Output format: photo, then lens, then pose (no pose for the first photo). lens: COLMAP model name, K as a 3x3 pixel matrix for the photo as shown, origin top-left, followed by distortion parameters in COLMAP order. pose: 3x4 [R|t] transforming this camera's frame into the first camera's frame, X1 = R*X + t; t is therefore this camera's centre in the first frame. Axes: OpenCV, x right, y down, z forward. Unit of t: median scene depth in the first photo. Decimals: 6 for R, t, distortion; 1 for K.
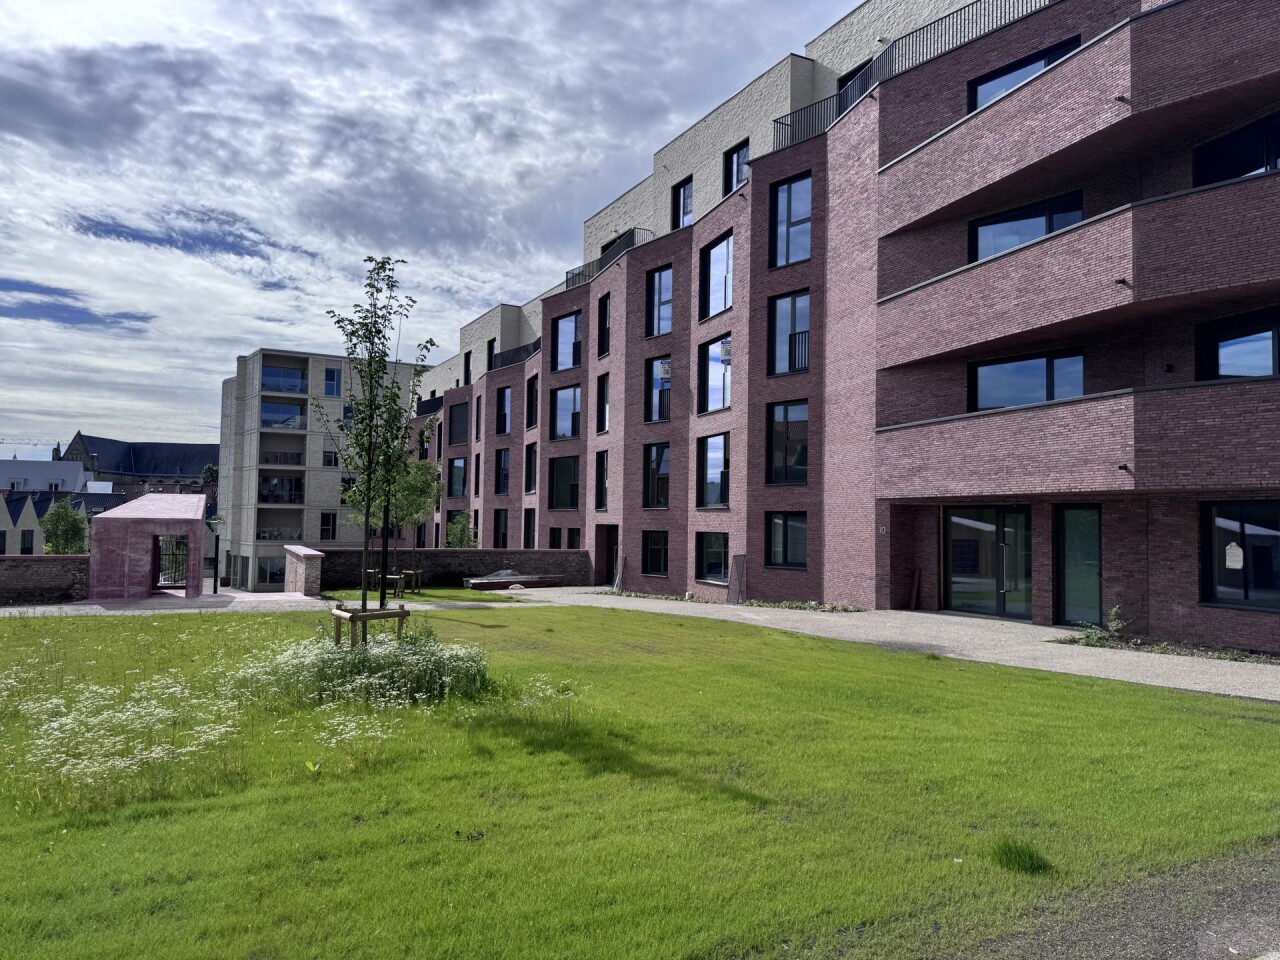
lens RADIAL K [[830.3, 0, 642.1], [0, 830.3, 487.0], [0, 0, 1]] dist [0.051257, -0.118596]
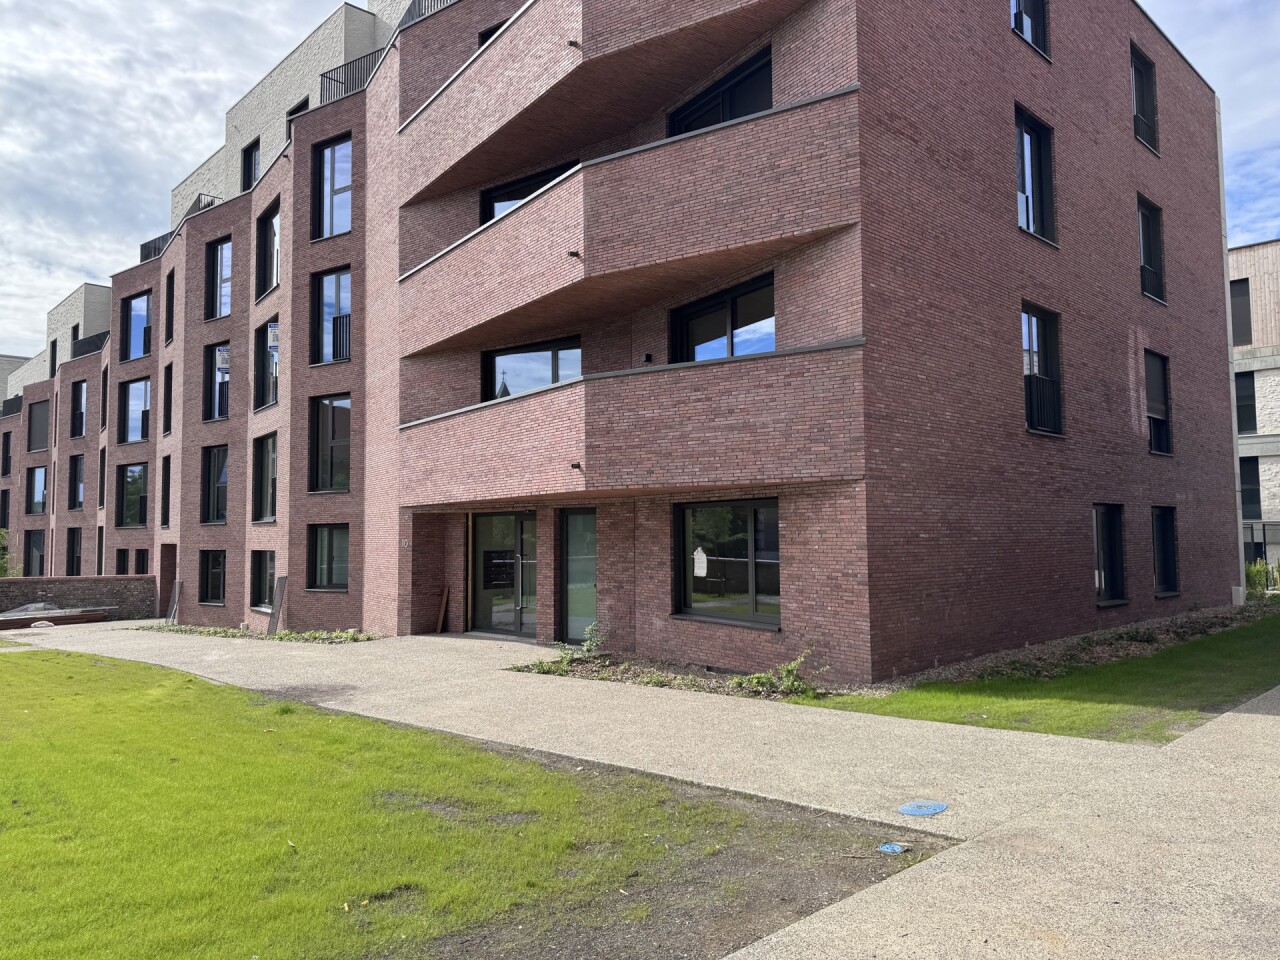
lens RADIAL K [[830.3, 0, 642.1], [0, 830.3, 487.0], [0, 0, 1]] dist [0.051257, -0.118596]
pose [[0.956710, -0.010351, 0.290858, 0.239166], [0.014171, 0.999839, -0.011031, 0.005732], [-0.290697, 0.014675, 0.956703, 0.087886]]
